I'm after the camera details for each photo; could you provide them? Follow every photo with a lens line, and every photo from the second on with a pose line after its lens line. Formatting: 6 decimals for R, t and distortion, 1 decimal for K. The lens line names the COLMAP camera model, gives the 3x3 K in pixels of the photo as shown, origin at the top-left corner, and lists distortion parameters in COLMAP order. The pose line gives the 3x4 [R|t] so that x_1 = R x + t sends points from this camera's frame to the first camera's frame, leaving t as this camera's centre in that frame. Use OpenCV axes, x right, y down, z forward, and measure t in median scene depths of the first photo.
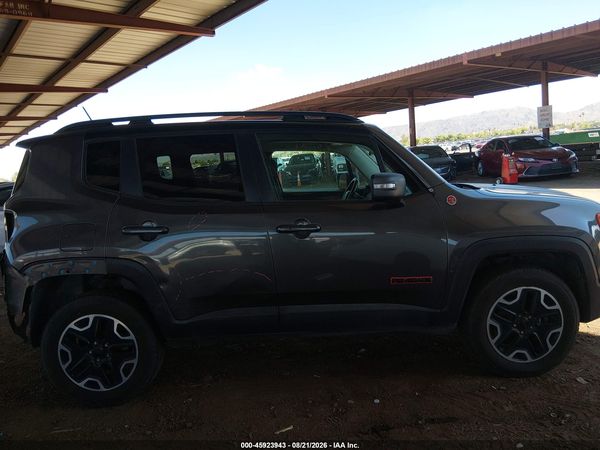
lens RADIAL K [[467.6, 0, 296.6], [0, 467.6, 225.8], [0, 0, 1]] dist [0.069046, -0.130172]
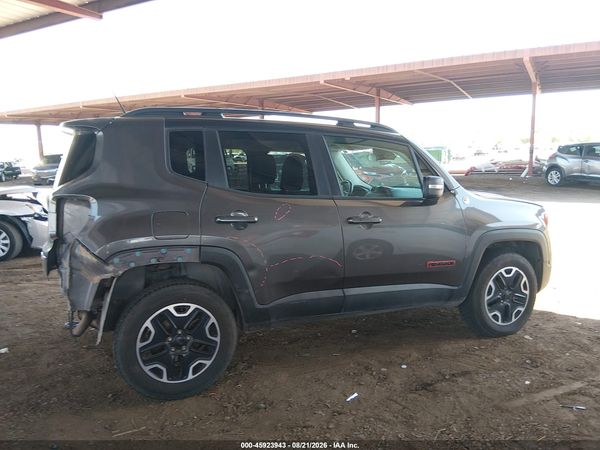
lens RADIAL K [[467.6, 0, 296.6], [0, 467.6, 225.8], [0, 0, 1]] dist [0.069046, -0.130172]
pose [[0.927158, 0.012419, 0.374465, -0.552133], [-0.008751, 0.999896, -0.011492, 0.032270], [-0.374568, 0.007378, 0.927170, -0.008732]]
